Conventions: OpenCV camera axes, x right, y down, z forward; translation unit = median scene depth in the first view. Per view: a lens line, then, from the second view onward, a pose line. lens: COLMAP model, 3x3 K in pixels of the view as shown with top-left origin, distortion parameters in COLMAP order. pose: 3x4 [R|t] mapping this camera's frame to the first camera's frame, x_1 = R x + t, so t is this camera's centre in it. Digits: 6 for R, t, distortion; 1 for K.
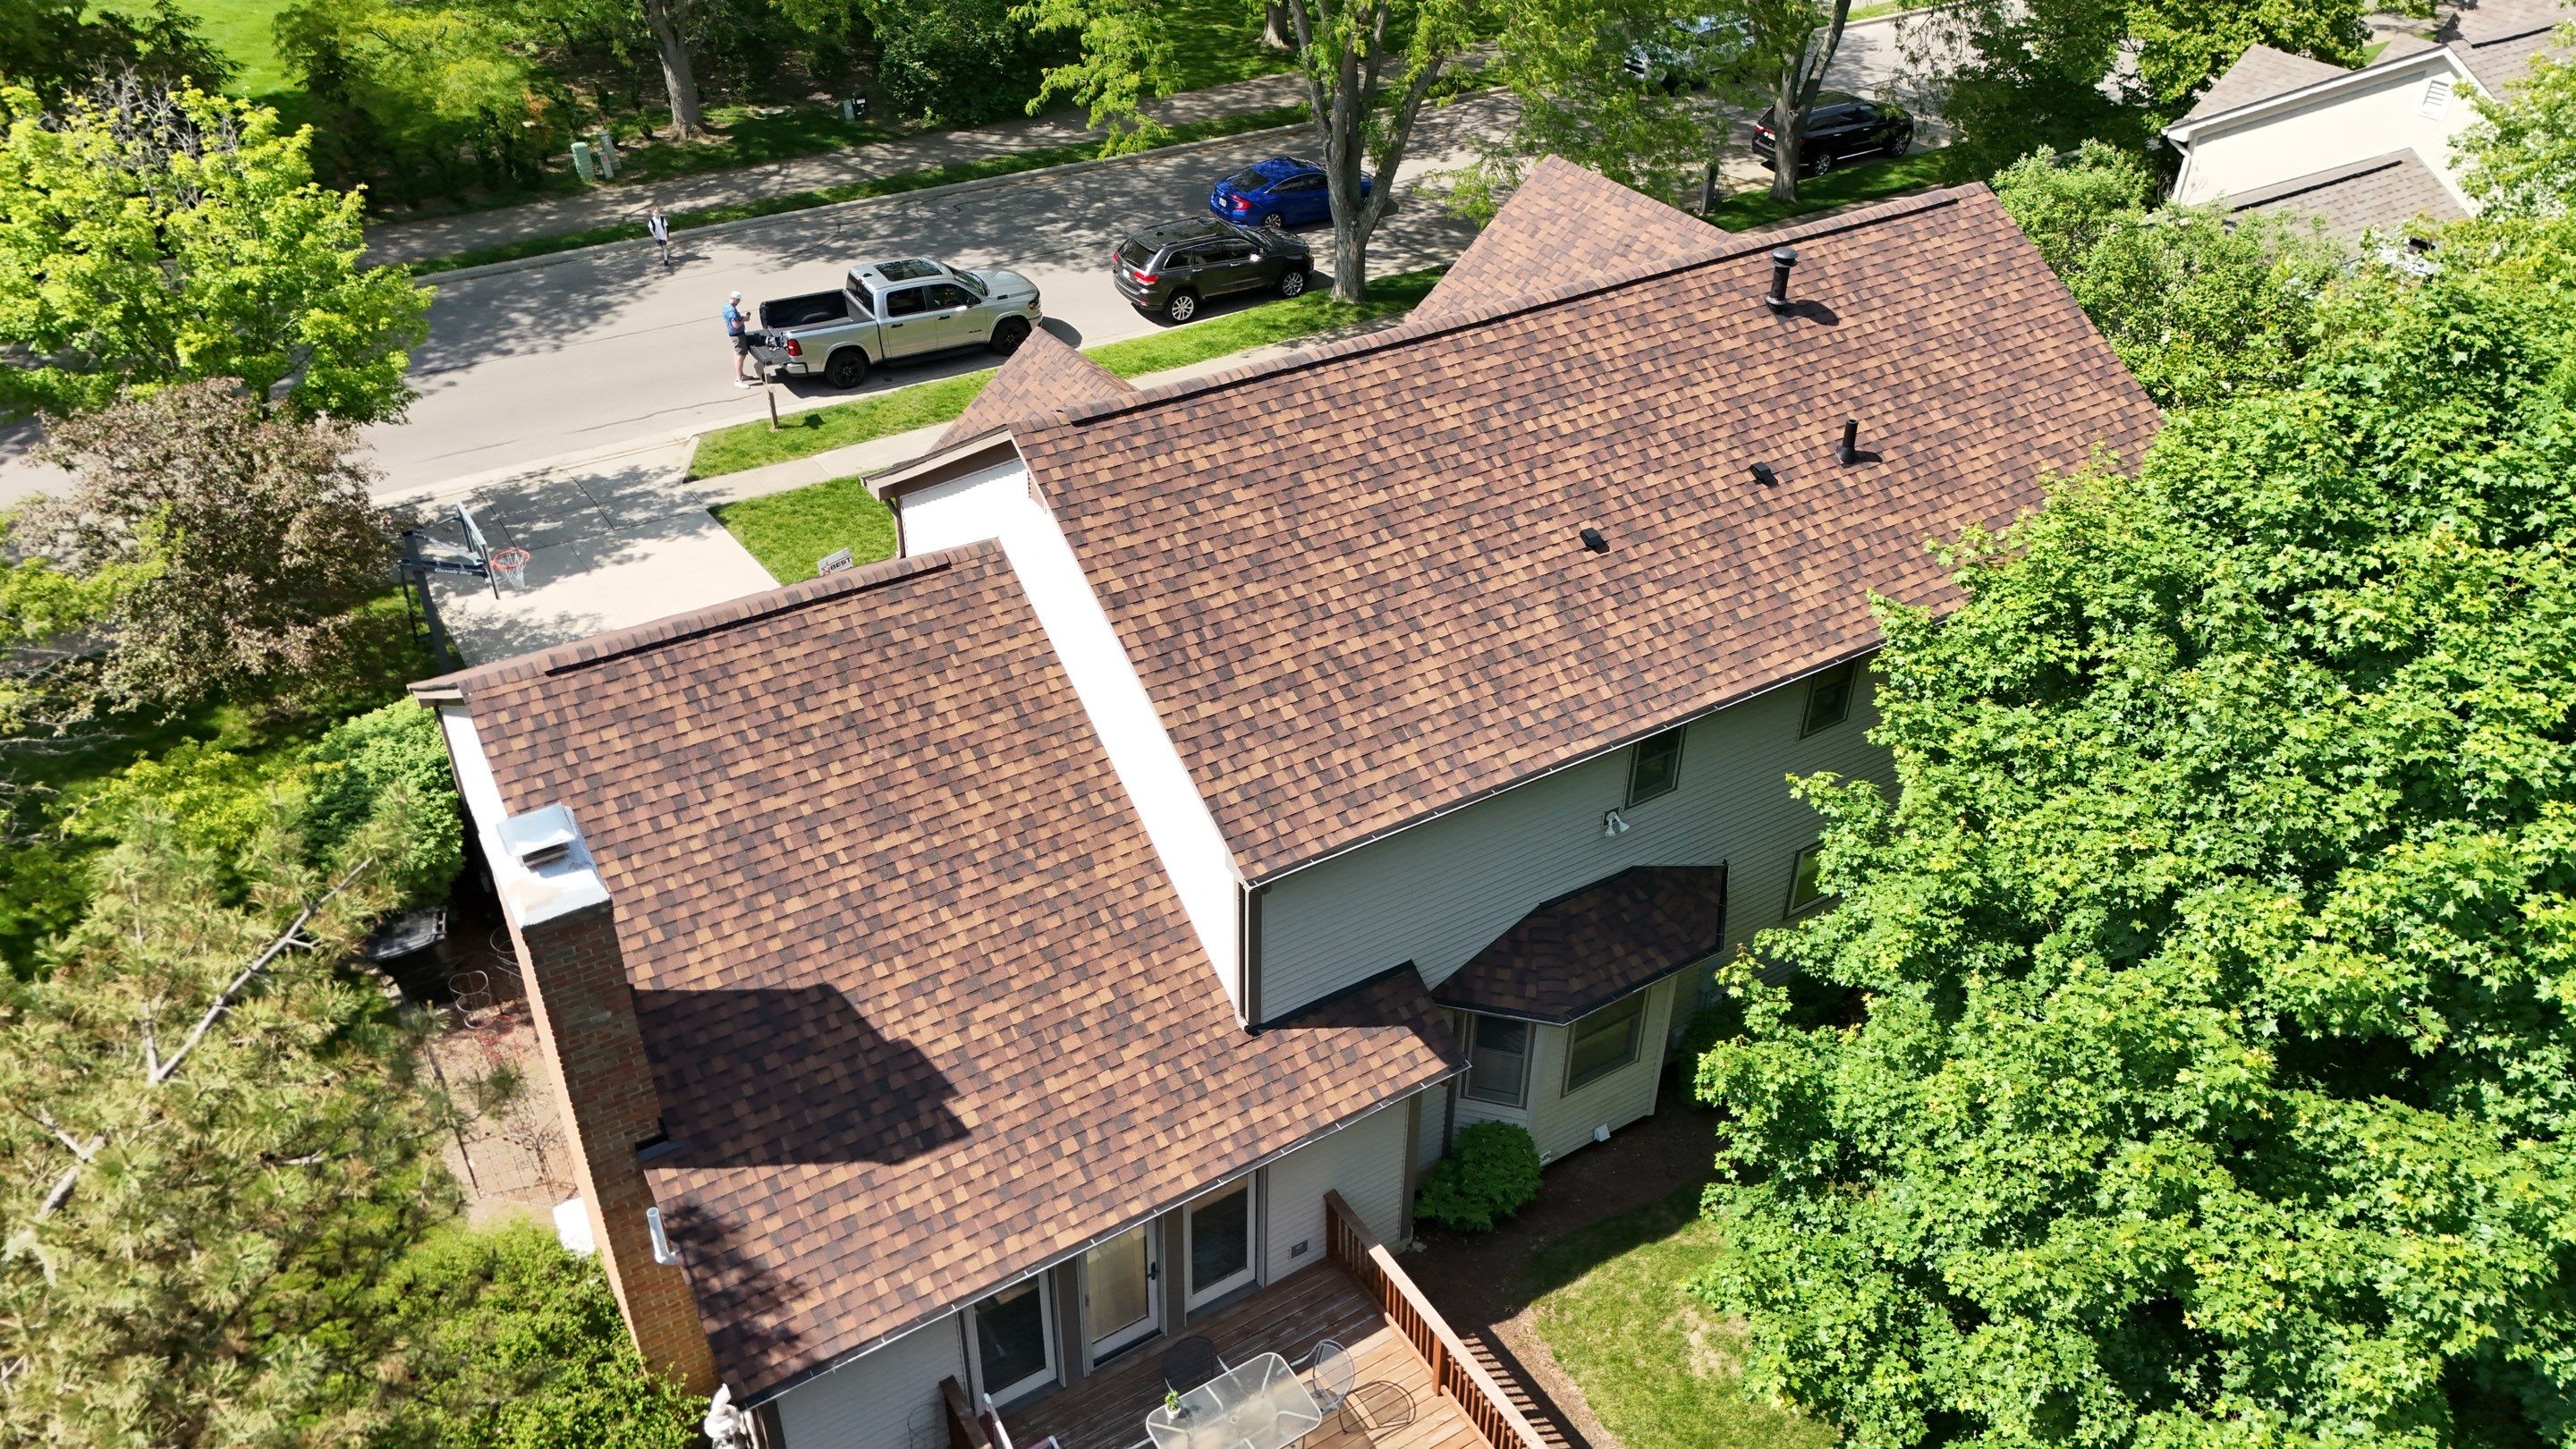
lens RADIAL K [[1855.6, 0, 1285.5], [0, 1855.6, 721.8], [0, 0, 1]] dist [0.051953, -0.045074]
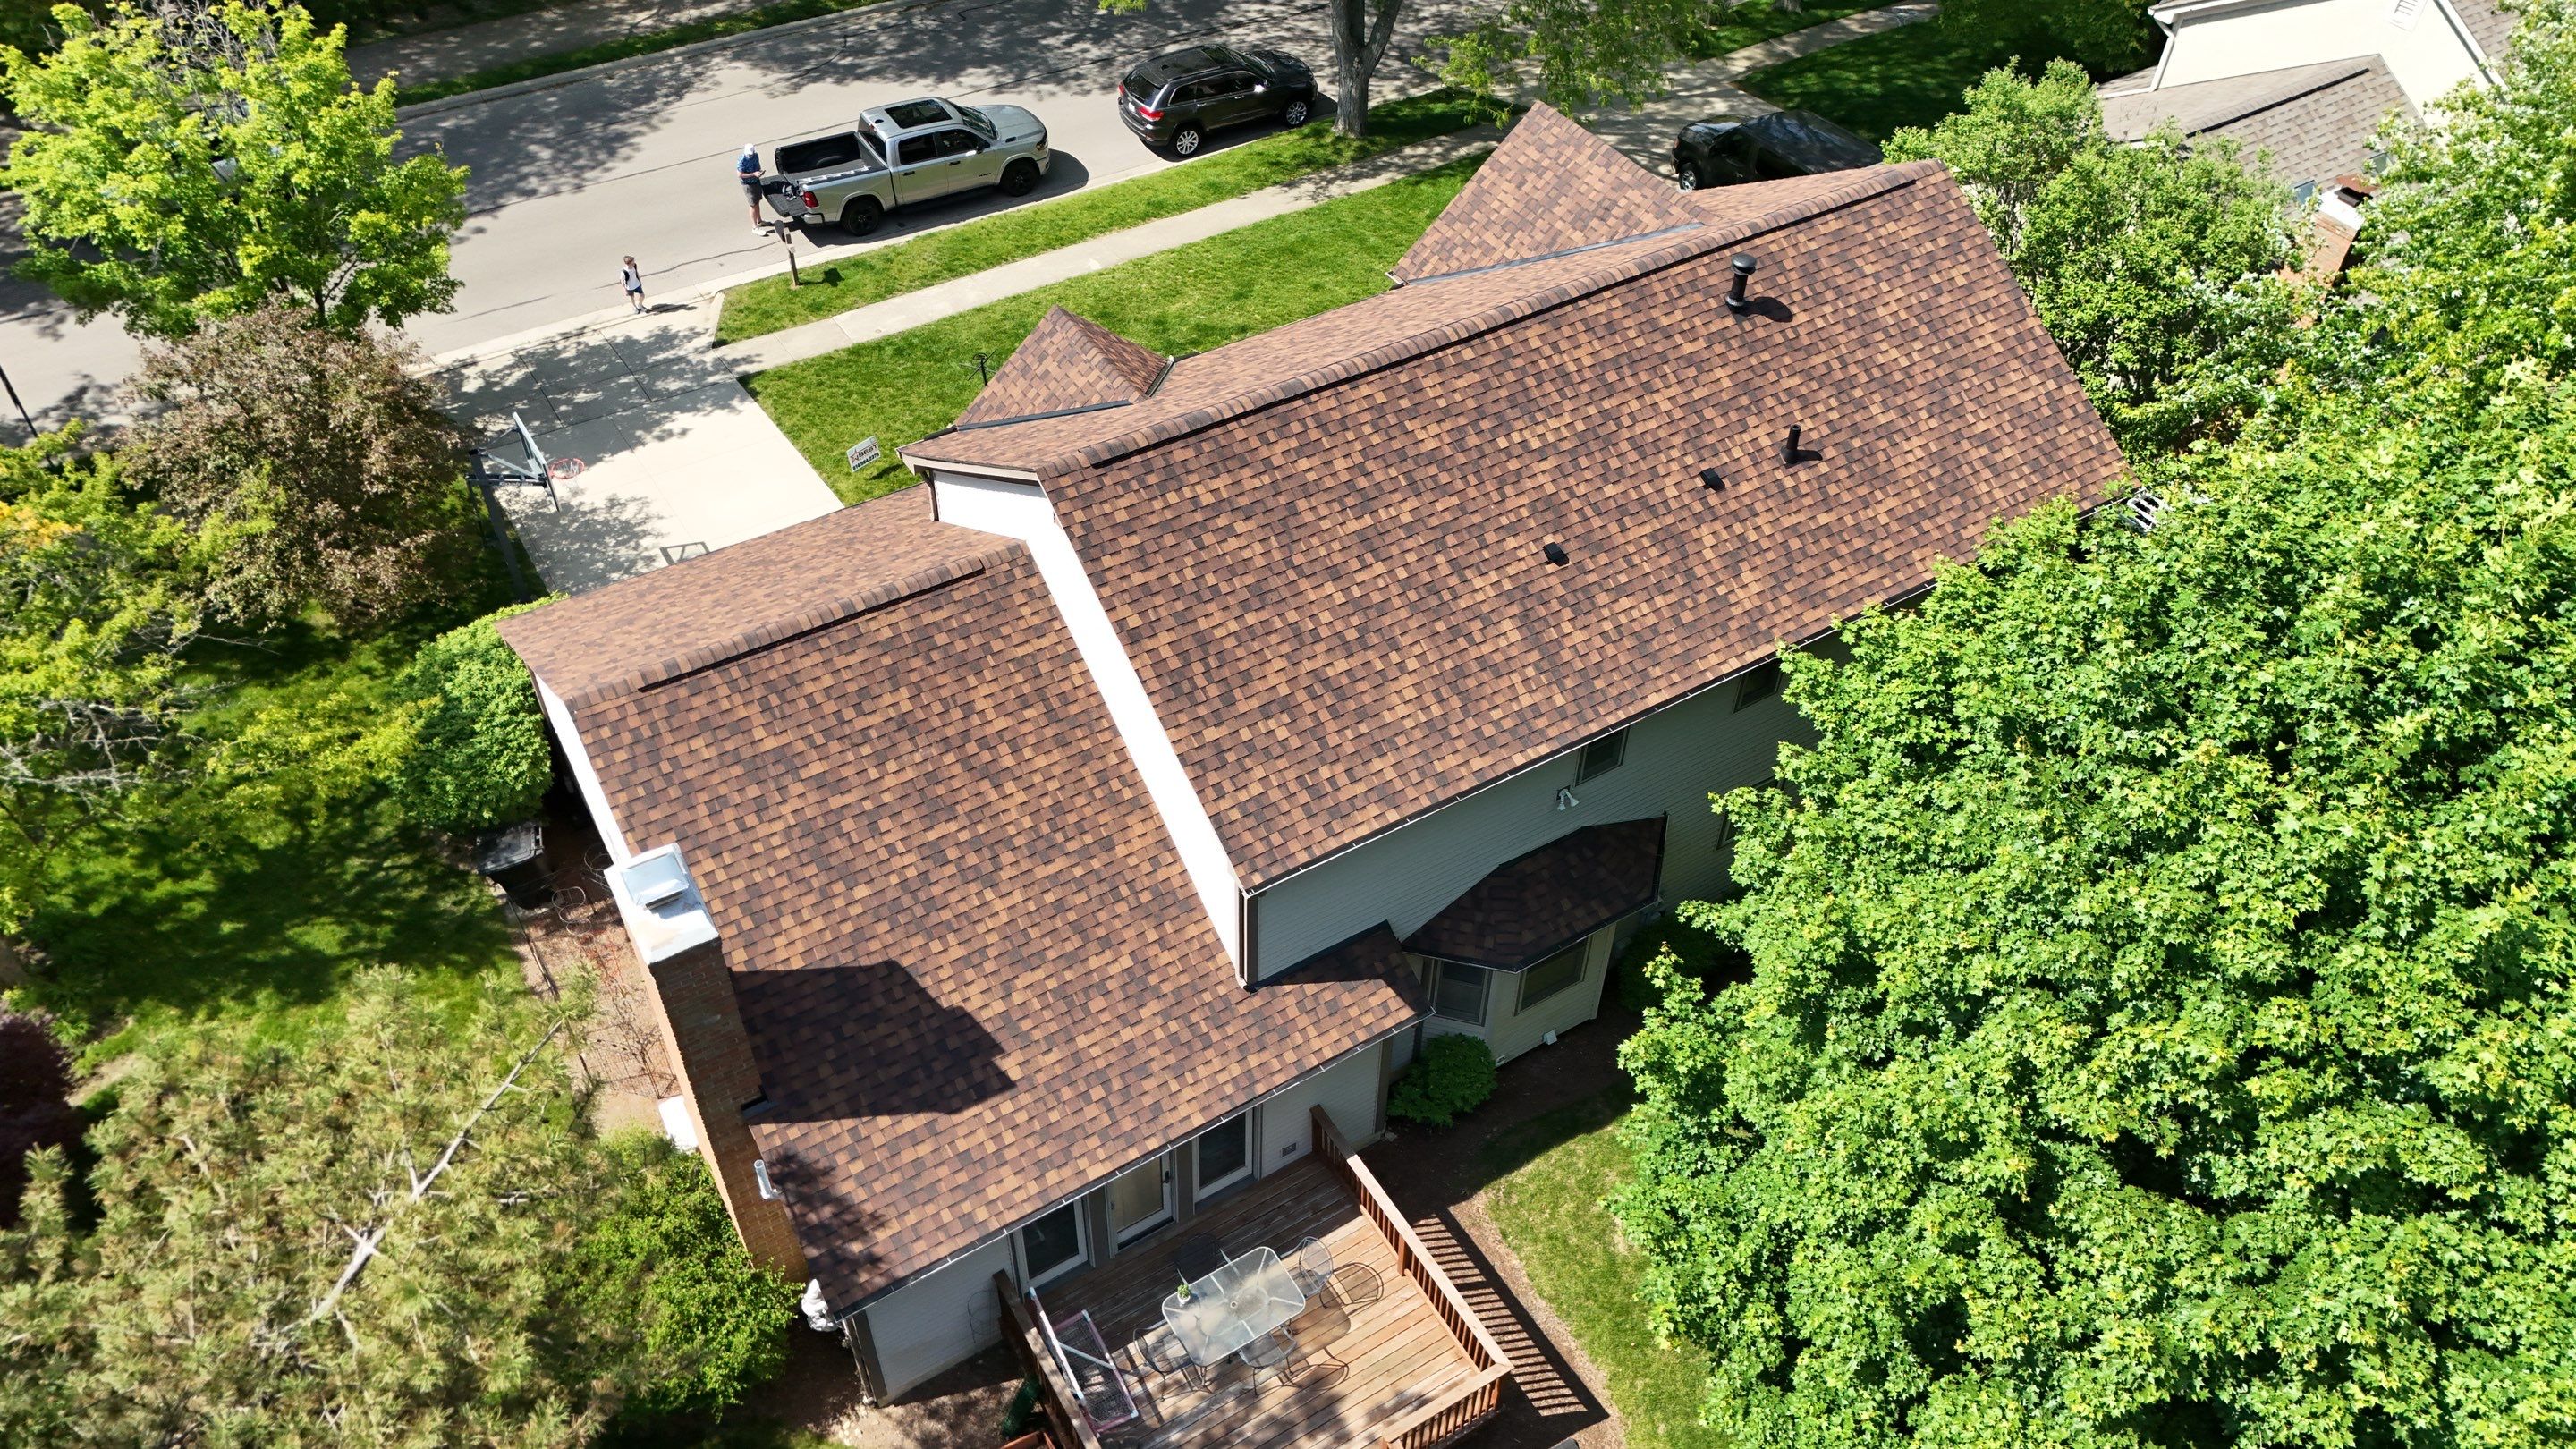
lens RADIAL K [[1855.6, 0, 1285.4], [0, 1855.6, 711.8], [0, 0, 1]] dist [0.051953, -0.045074]
pose [[0.999971, 0.007418, -0.001568, 0.005064], [-0.007058, 0.986347, 0.164529, -0.196302], [0.002767, -0.164513, 0.986371, -0.132321]]
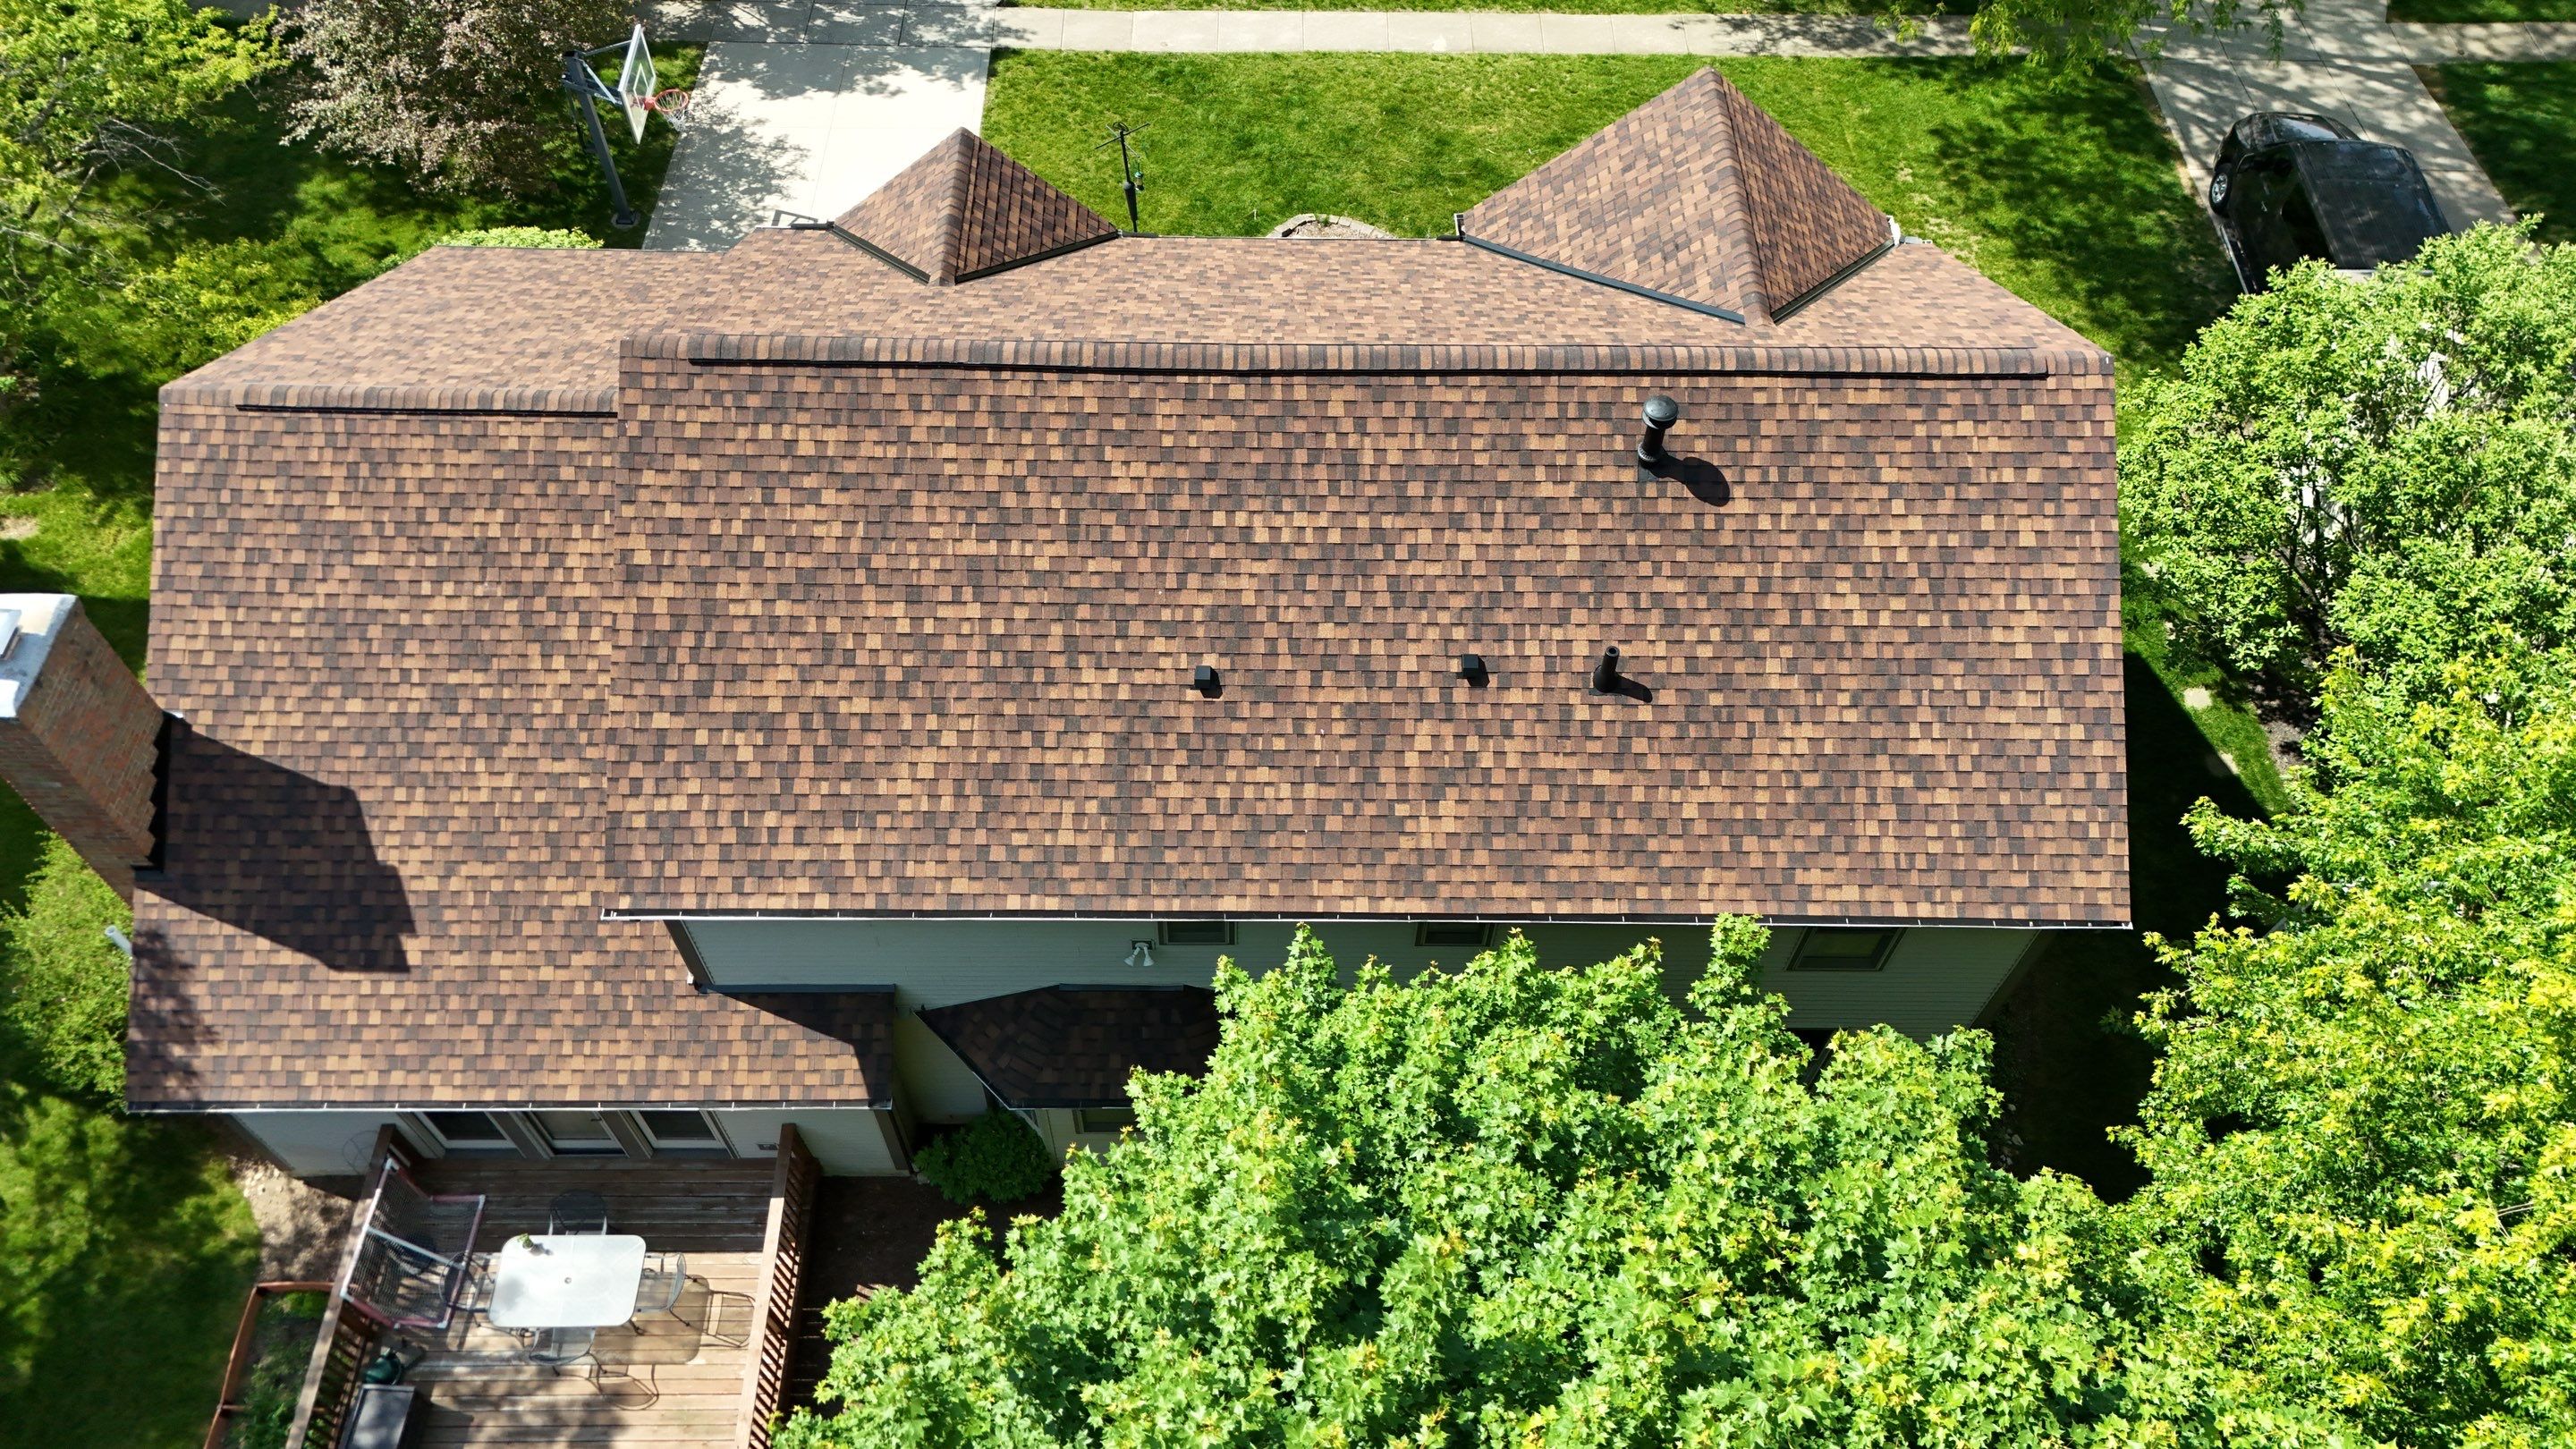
lens RADIAL K [[1855.6, 0, 1318.3], [0, 1855.6, 717.4], [0, 0, 1]] dist [0.051953, -0.045074]
pose [[0.853575, 0.435735, -0.285561, 0.491142], [-0.312413, 0.866761, 0.388745, -0.460174], [0.416903, -0.242610, 0.875975, 0.264694]]
